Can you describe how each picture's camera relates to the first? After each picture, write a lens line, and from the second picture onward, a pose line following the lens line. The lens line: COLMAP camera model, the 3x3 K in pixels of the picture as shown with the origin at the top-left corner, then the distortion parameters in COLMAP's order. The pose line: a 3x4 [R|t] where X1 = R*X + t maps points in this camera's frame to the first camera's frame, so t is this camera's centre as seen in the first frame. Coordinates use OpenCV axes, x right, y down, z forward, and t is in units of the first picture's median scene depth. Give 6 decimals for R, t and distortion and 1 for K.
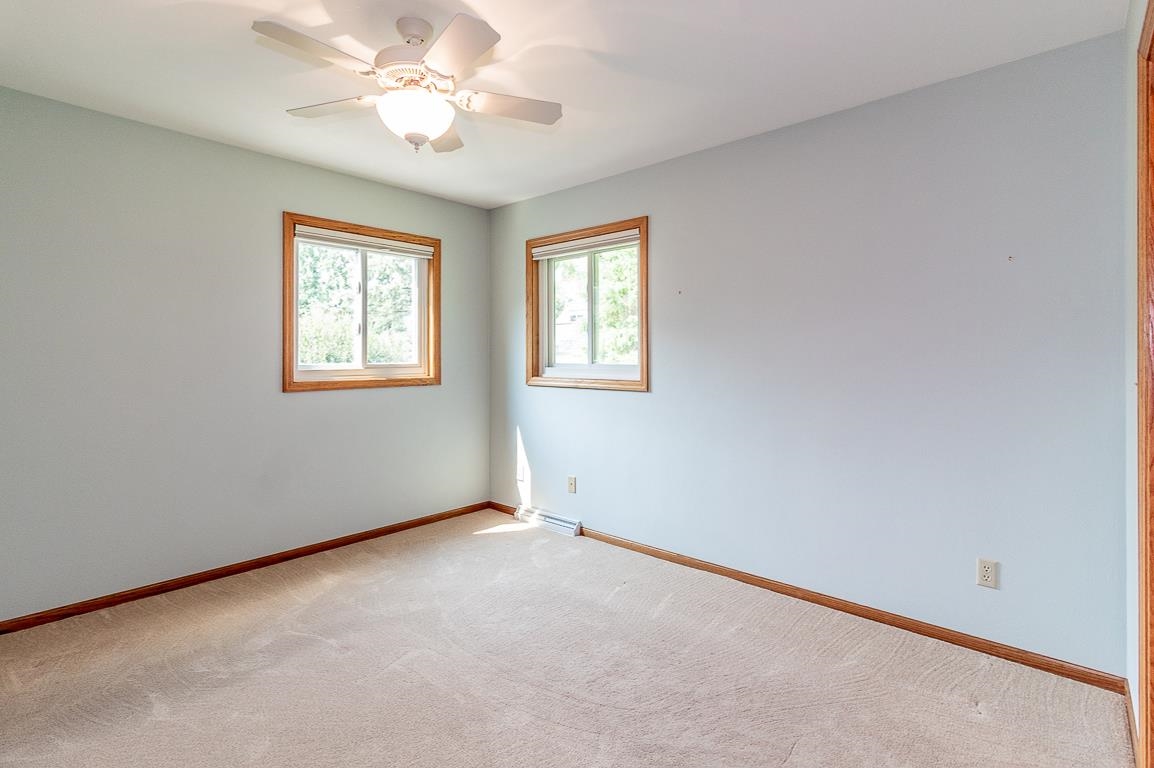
lens RADIAL K [[537.5, 0, 567.2], [0, 537.5, 352.1], [0, 0, 1]] dist [-0.001146, -0.000401]
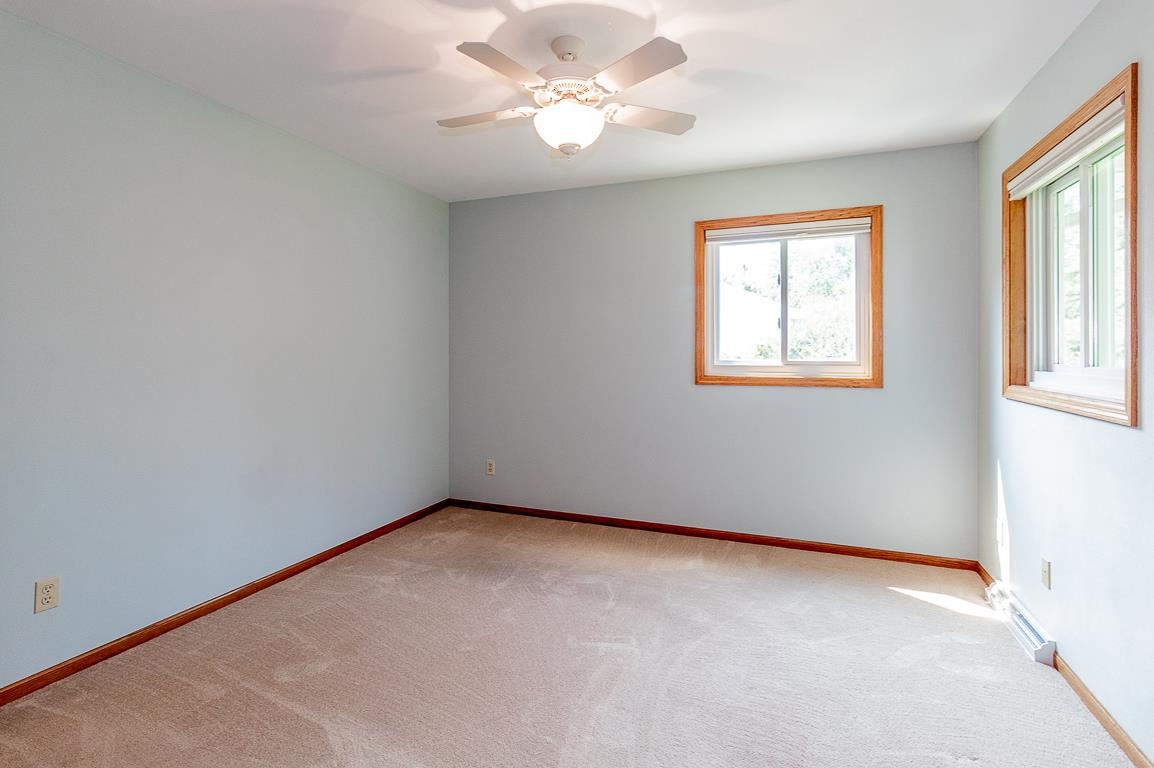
lens RADIAL K [[537.5, 0, 579.0], [0, 537.5, 349.2], [0, 0, 1]] dist [-0.001146, -0.000401]
pose [[0.375057, -0.001865, -0.927000, 0.364003], [0.006515, 0.999979, 0.000624, -0.000427], [0.926979, -0.006273, 0.375061, 0.316936]]
